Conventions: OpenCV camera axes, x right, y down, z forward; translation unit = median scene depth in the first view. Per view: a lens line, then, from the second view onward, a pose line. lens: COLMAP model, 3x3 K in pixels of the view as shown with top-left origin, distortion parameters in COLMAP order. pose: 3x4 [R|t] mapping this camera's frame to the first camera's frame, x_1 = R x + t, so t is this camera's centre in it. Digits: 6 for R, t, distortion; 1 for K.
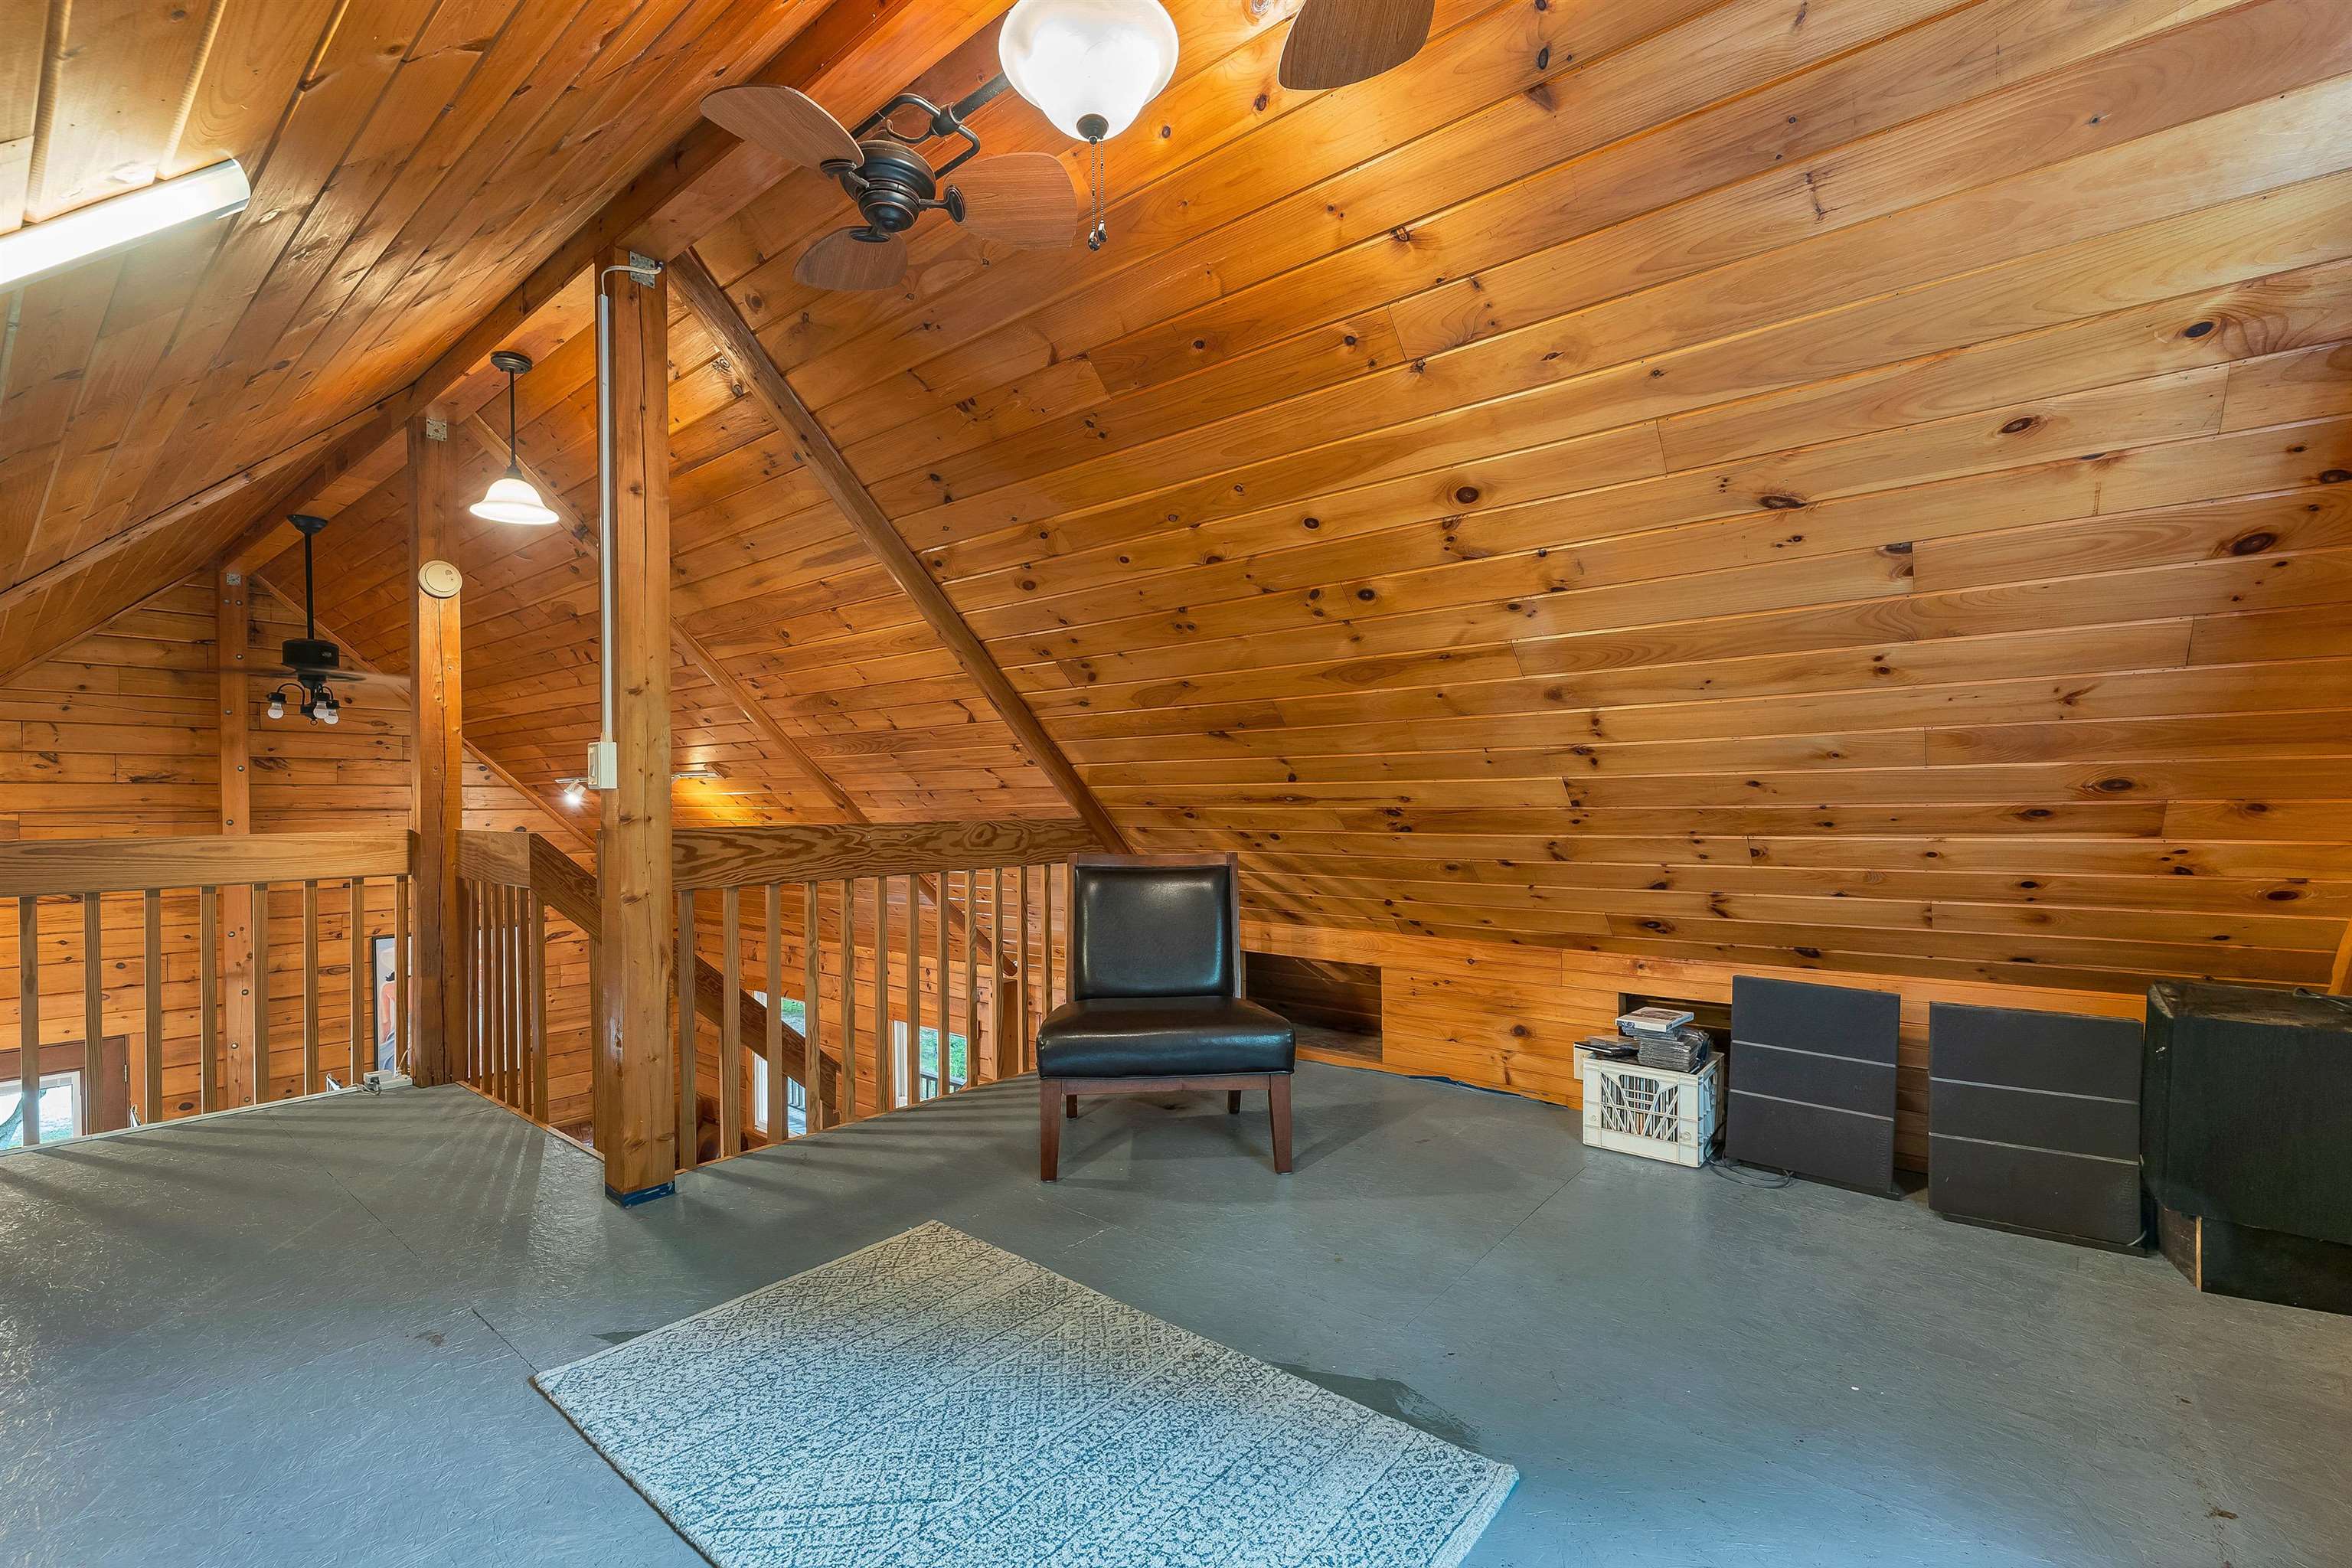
lens RADIAL K [[973.1, 0, 1176.4], [0, 973.1, 796.8], [0, 0, 1]] dist [0.005225, -0.000259]
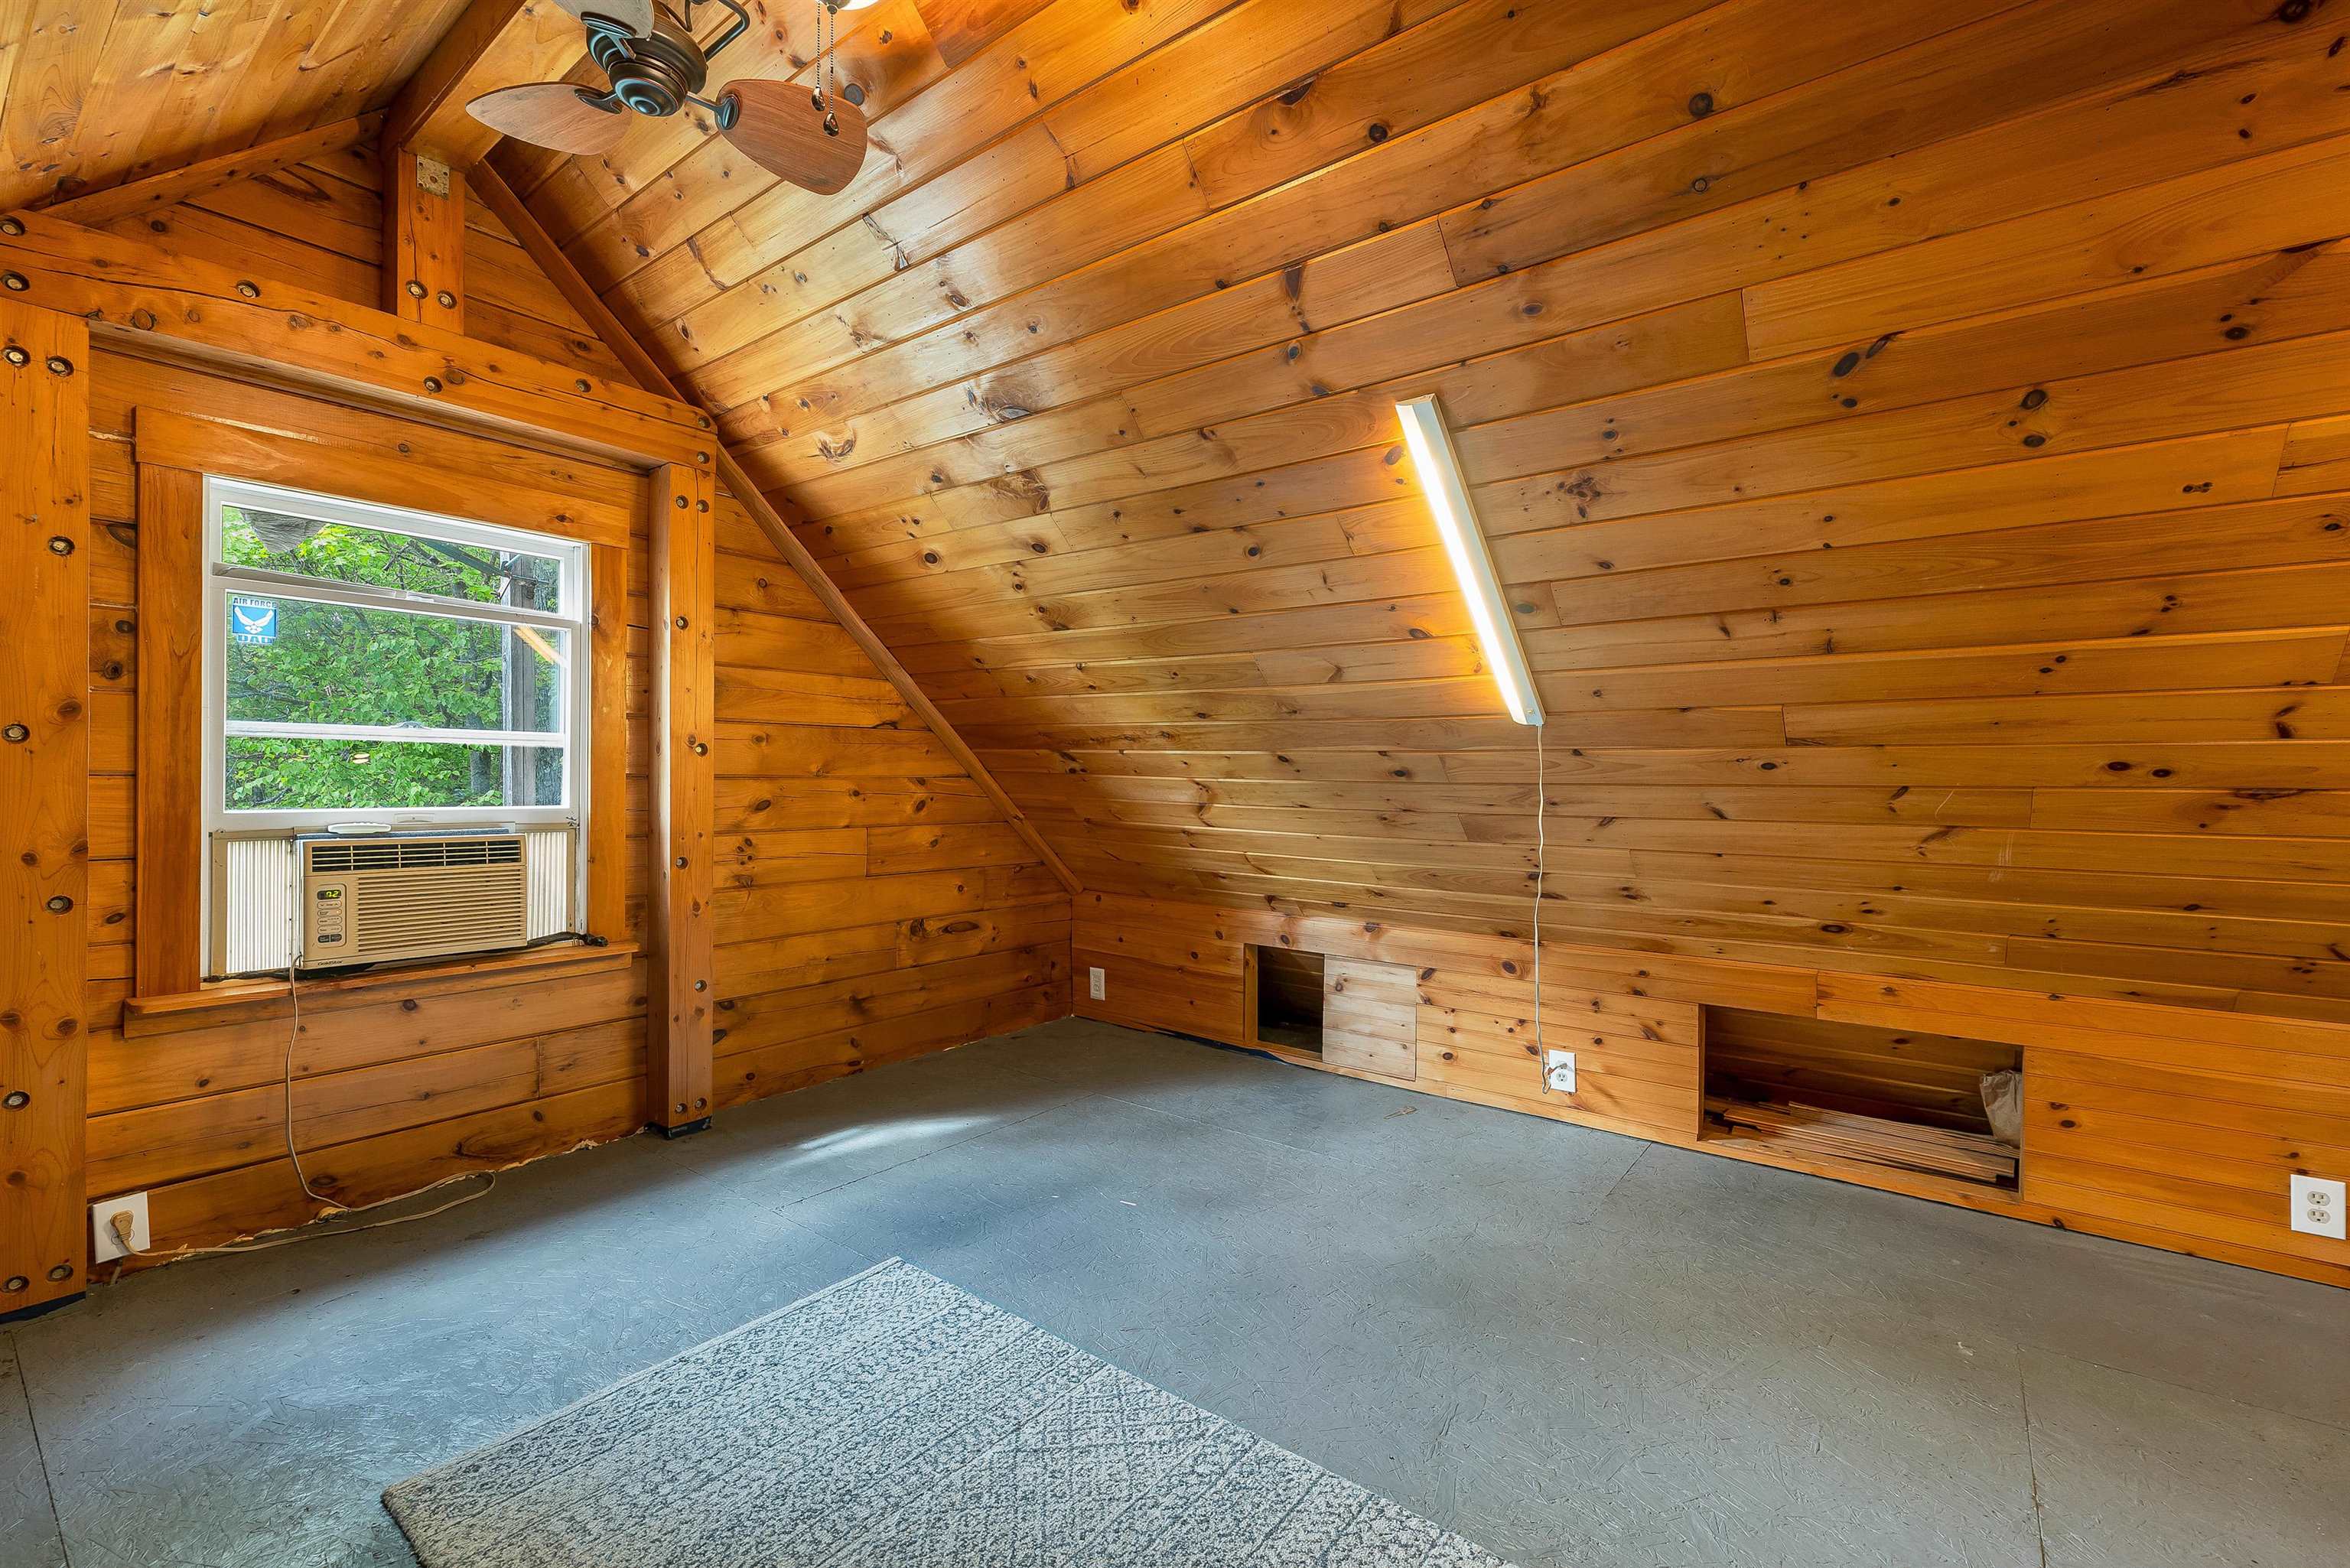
lens RADIAL K [[972.2, 0, 1176.7], [0, 972.2, 780.6], [0, 0, 1]] dist [0.005225, -0.000259]
pose [[-0.999715, -0.001783, -0.023825, -0.385021], [-0.001836, 0.999996, 0.002185, 0.013361], [0.023821, 0.002228, -0.999714, 1.962569]]
